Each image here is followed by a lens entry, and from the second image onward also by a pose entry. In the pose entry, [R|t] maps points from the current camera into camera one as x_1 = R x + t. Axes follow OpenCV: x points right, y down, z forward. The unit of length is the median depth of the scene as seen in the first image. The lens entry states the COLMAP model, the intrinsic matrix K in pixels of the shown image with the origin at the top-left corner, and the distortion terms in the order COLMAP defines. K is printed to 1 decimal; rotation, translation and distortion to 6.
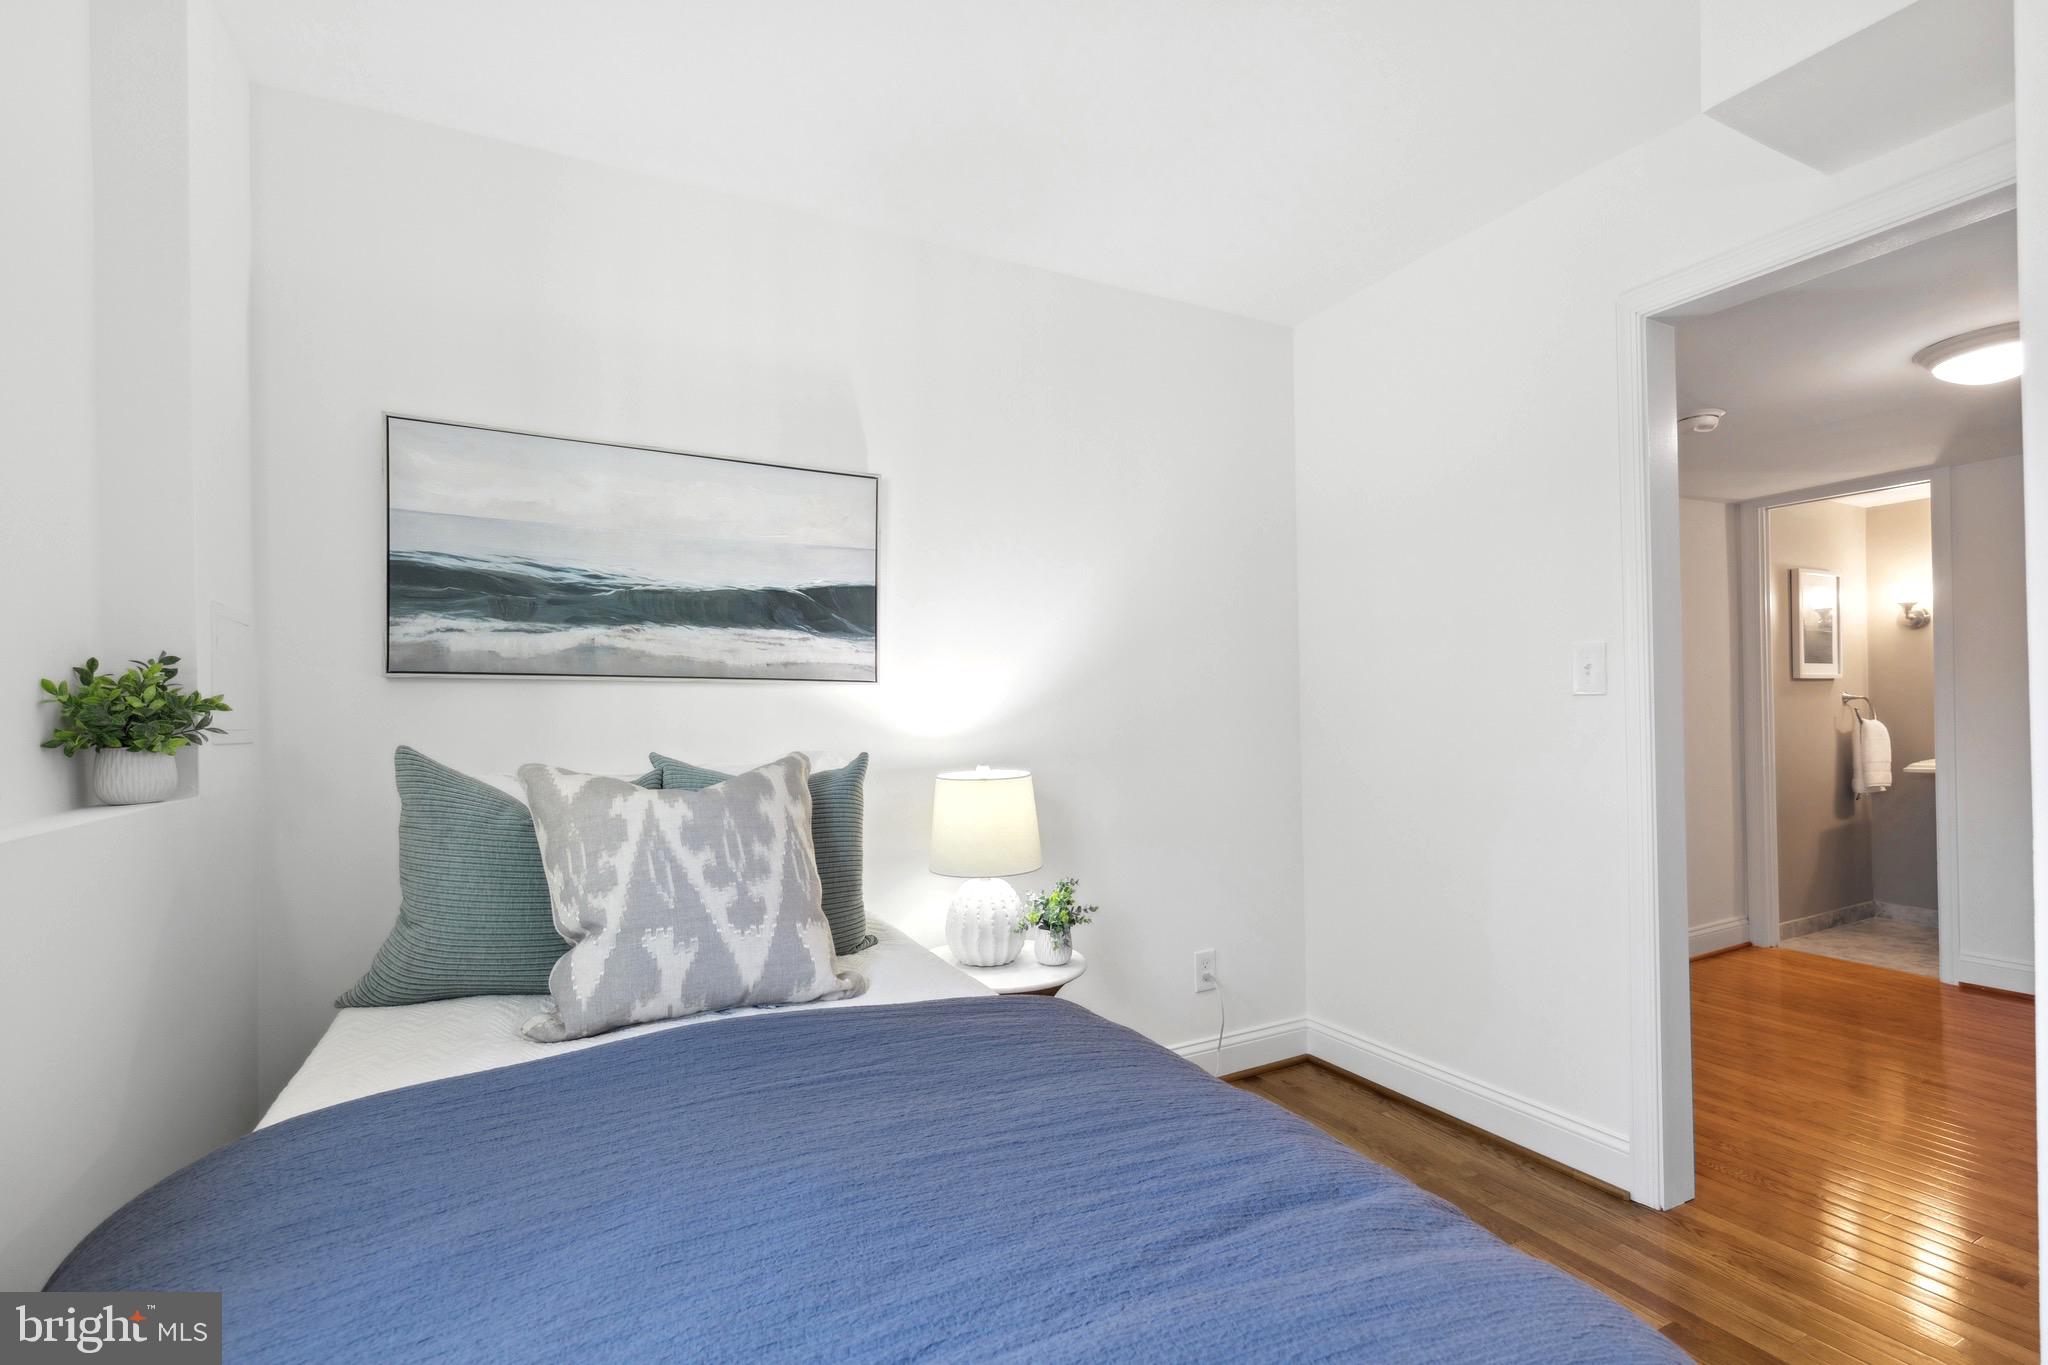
lens RADIAL K [[930.7, 0, 1036.2], [0, 930.7, 704.0], [0, 0, 1]] dist [0.002078, -0.000628]
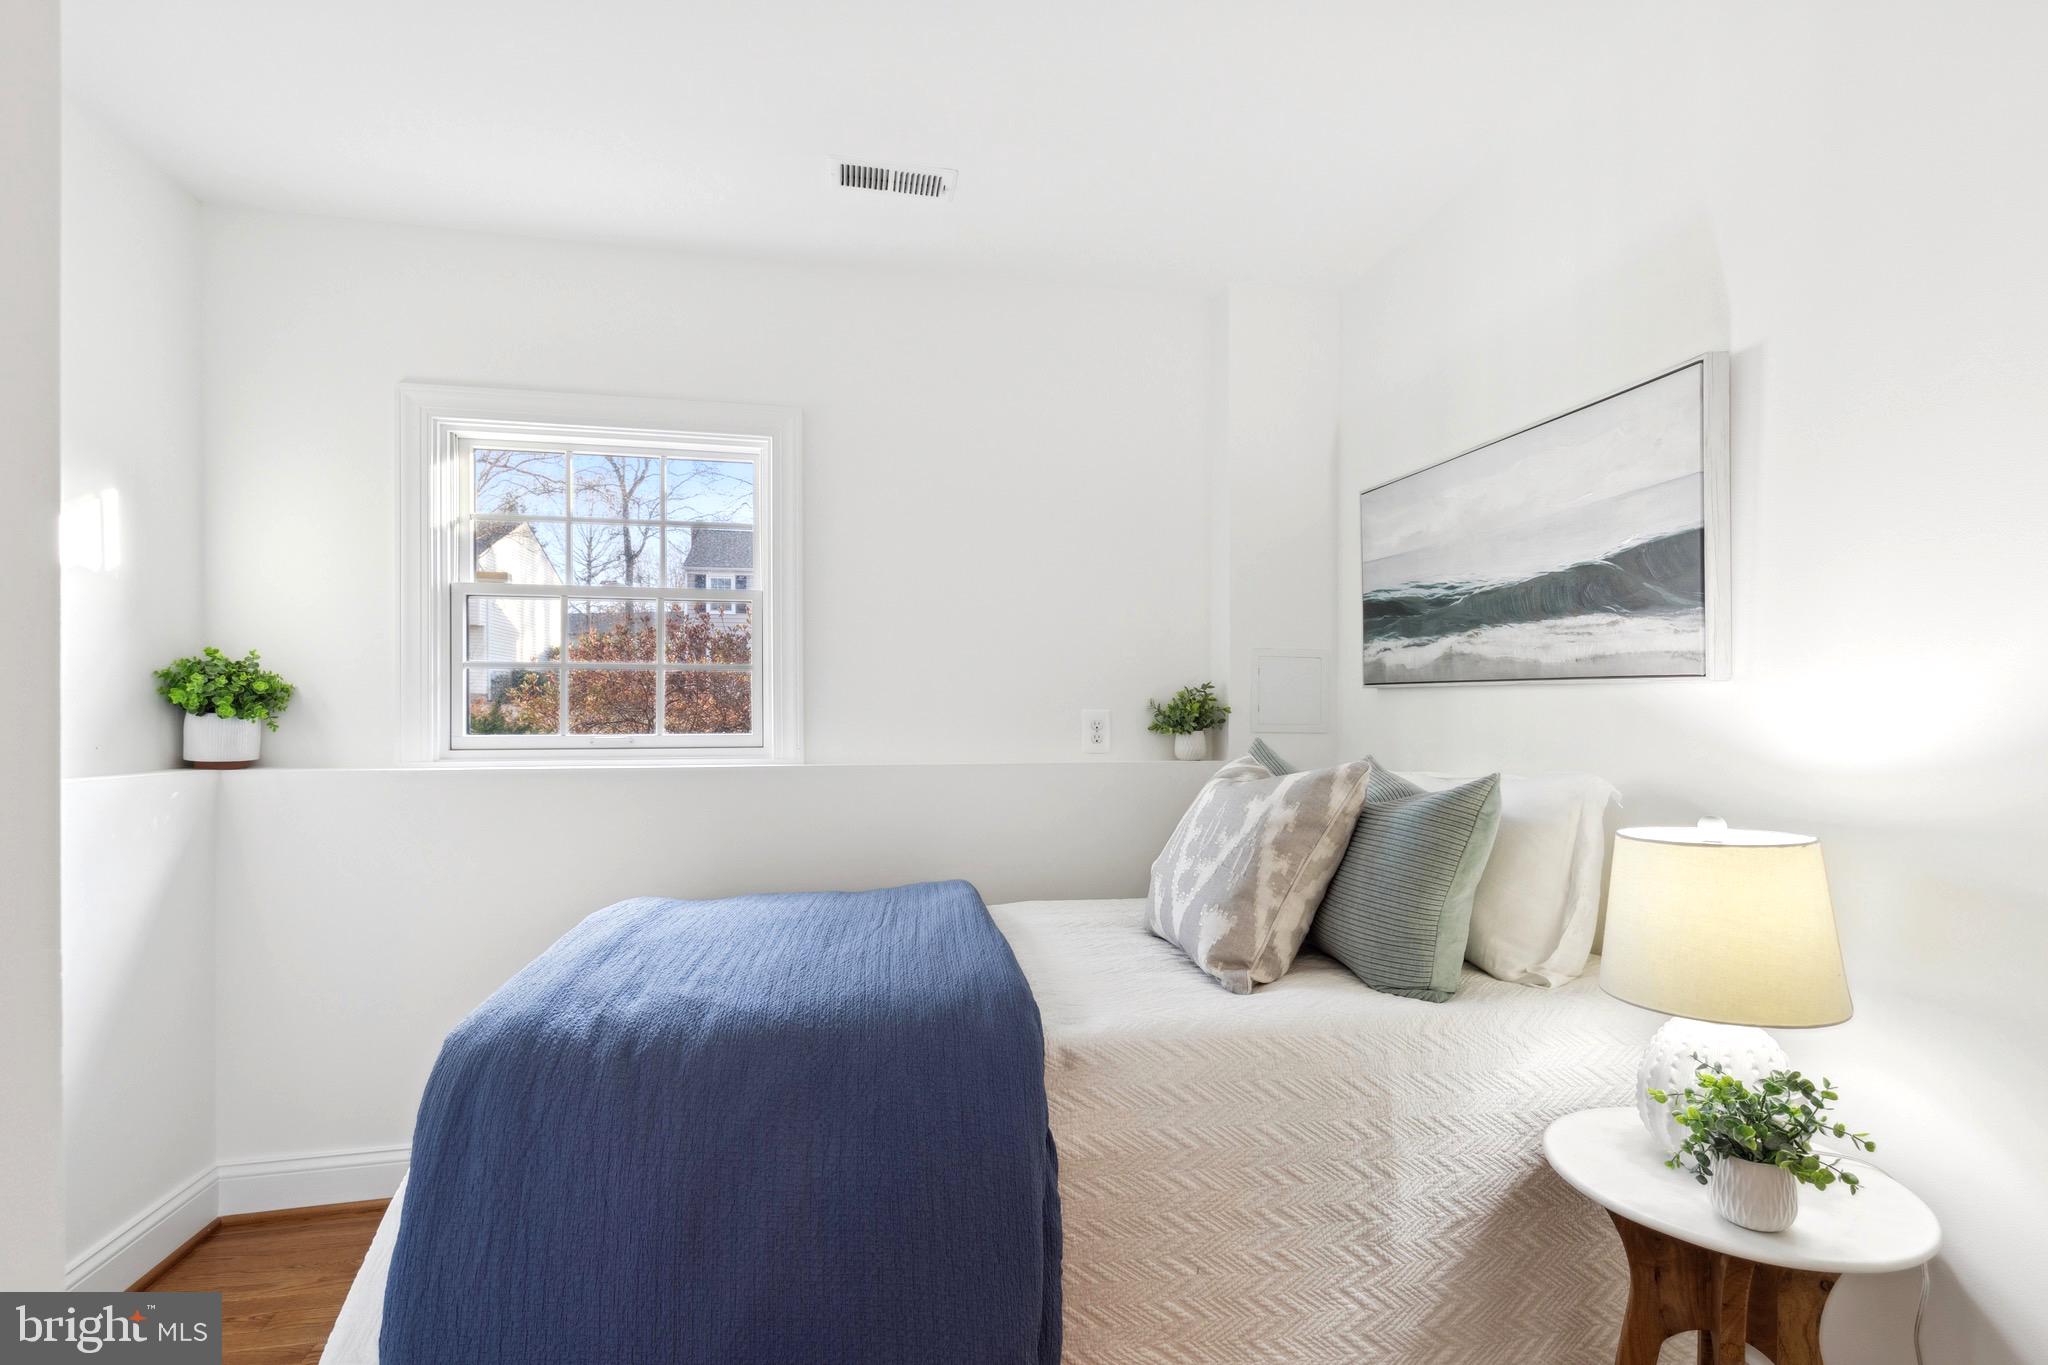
lens RADIAL K [[930.7, 0, 1036.2], [0, 930.7, 704.0], [0, 0, 1]] dist [0.002078, -0.000628]
pose [[-0.292497, 0.002748, -0.956263, 0.653728], [0.006476, 0.999979, 0.000893, -0.008749], [0.956245, -0.005931, -0.292508, 0.835123]]
